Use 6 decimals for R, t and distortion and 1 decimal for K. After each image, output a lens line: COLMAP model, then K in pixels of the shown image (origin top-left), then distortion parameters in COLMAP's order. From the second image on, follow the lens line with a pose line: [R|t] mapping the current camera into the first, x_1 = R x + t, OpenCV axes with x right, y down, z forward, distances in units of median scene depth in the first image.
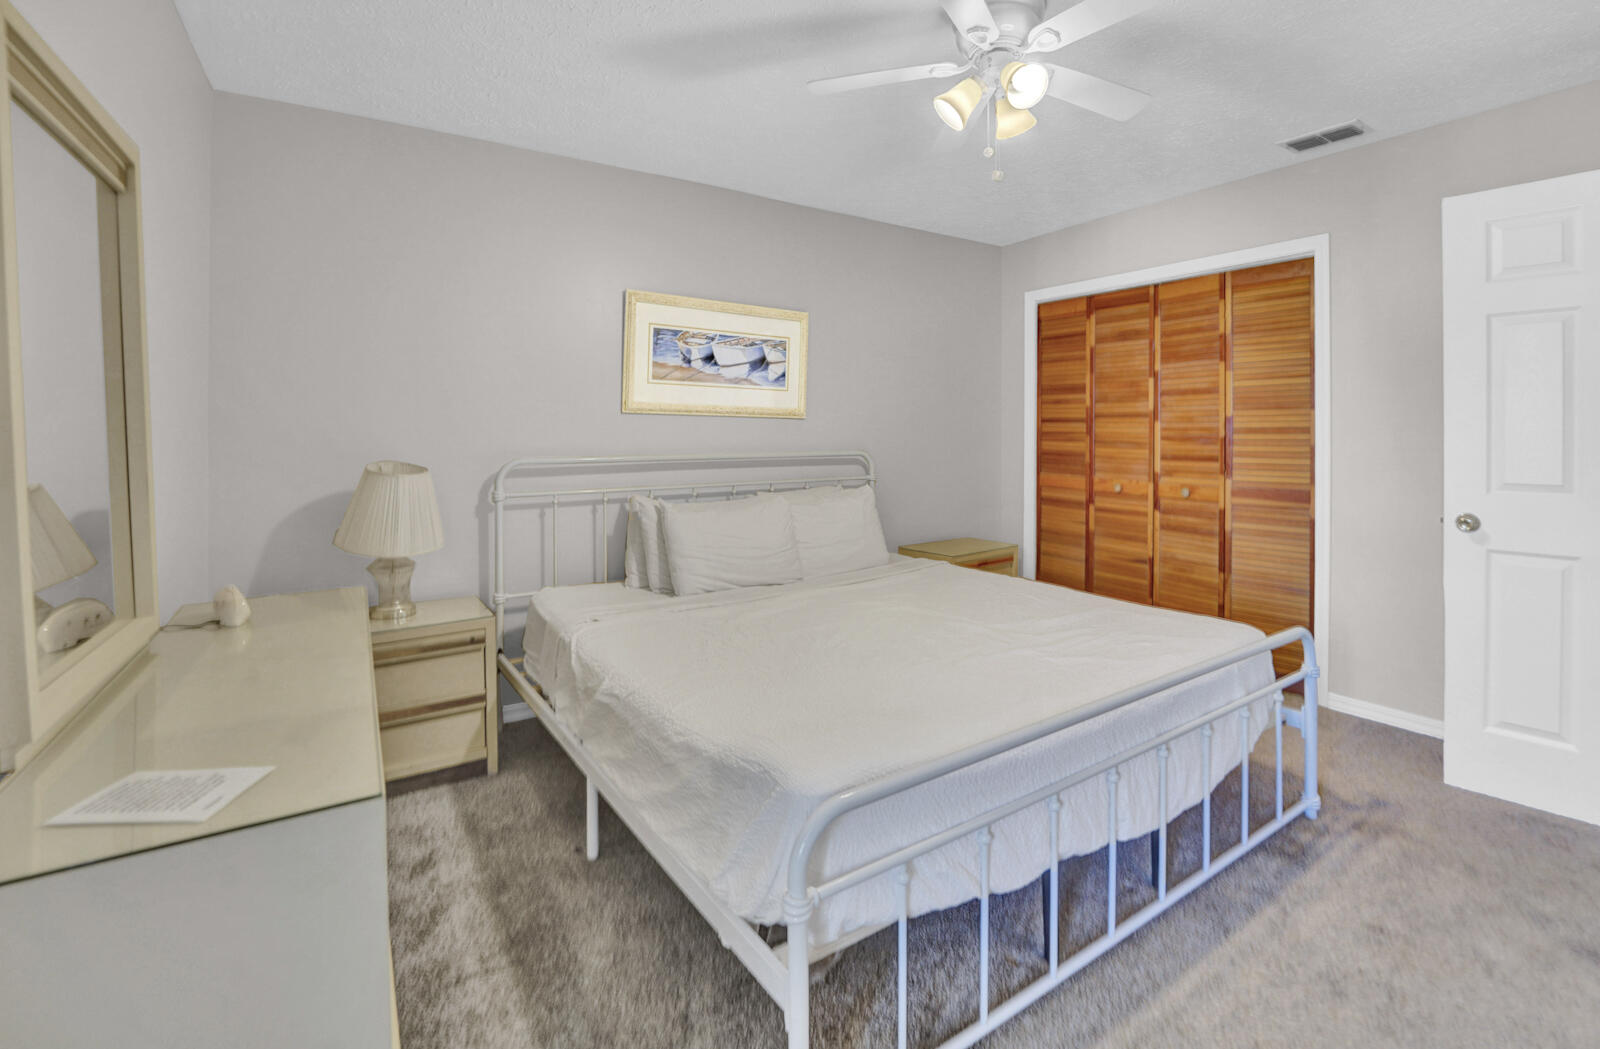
lens RADIAL K [[686.7, 0, 807.8], [0, 686.7, 442.0], [0, 0, 1]] dist [-0.020895, -0.000013]
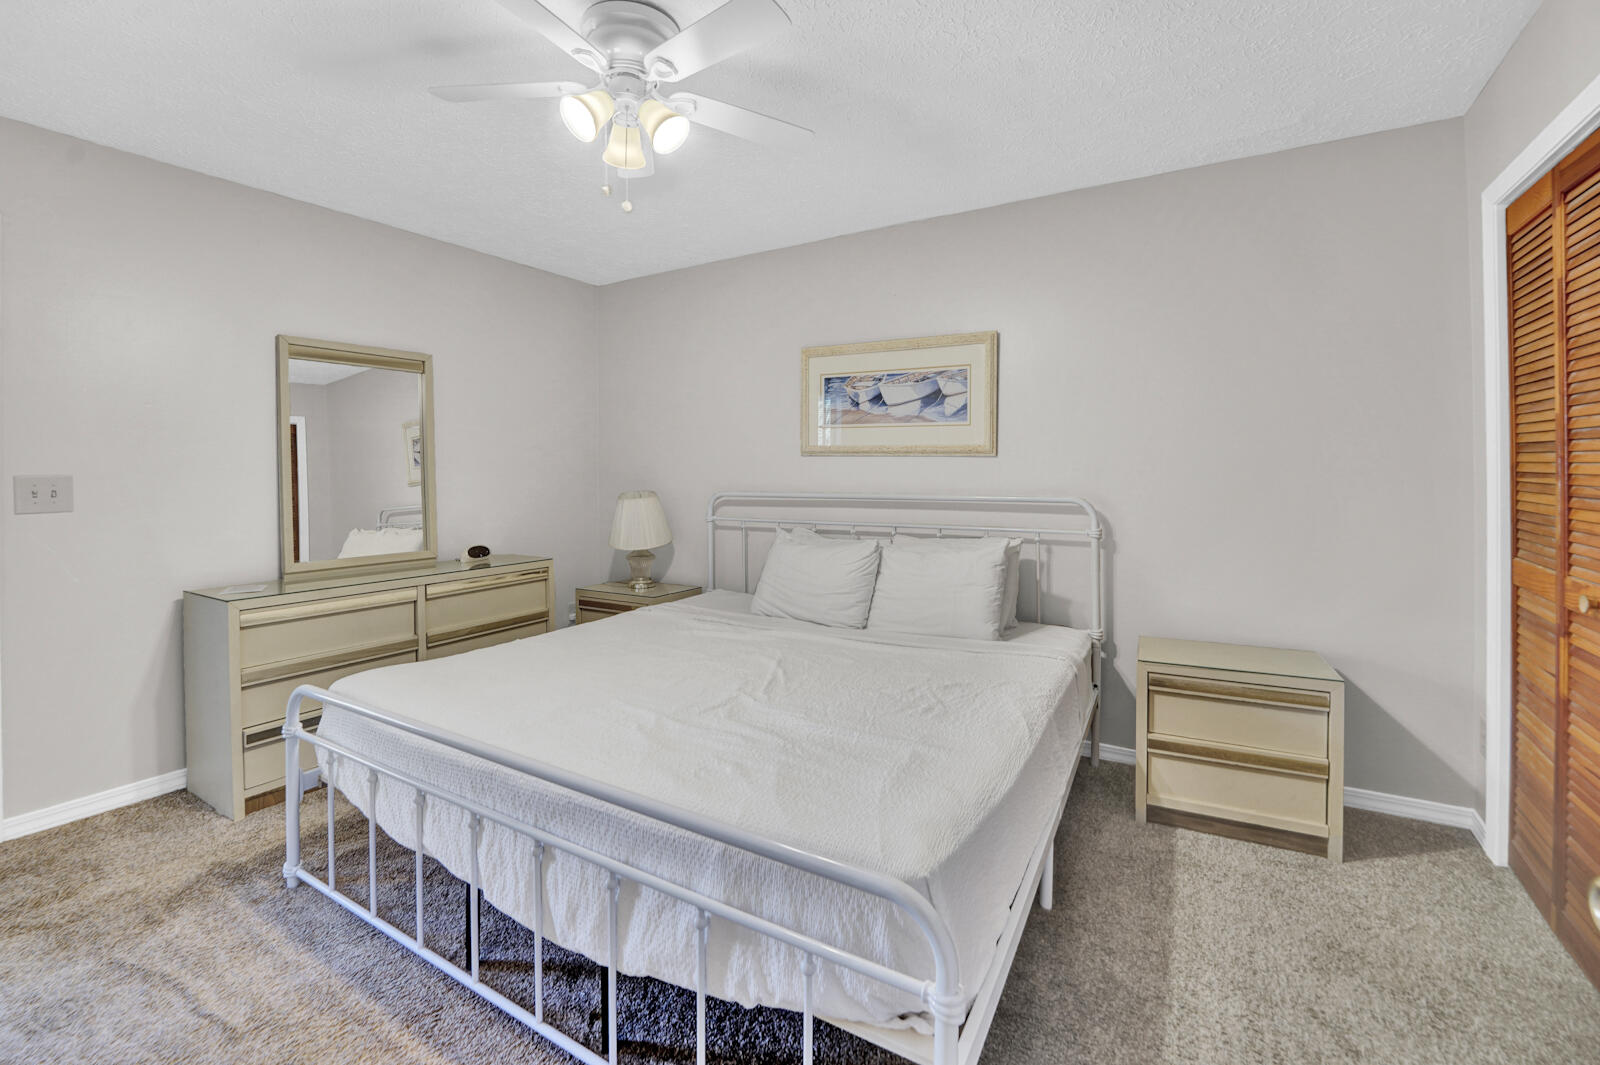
lens RADIAL K [[679.0, 0, 793.0], [0, 679.0, 475.5], [0, 0, 1]] dist [-0.023397, -0.000022]
pose [[0.445141, 0.005031, -0.895446, 0.692268], [-0.011251, 0.999937, 0.000025, -0.008111], [0.895390, 0.010063, 0.445170, 0.442284]]
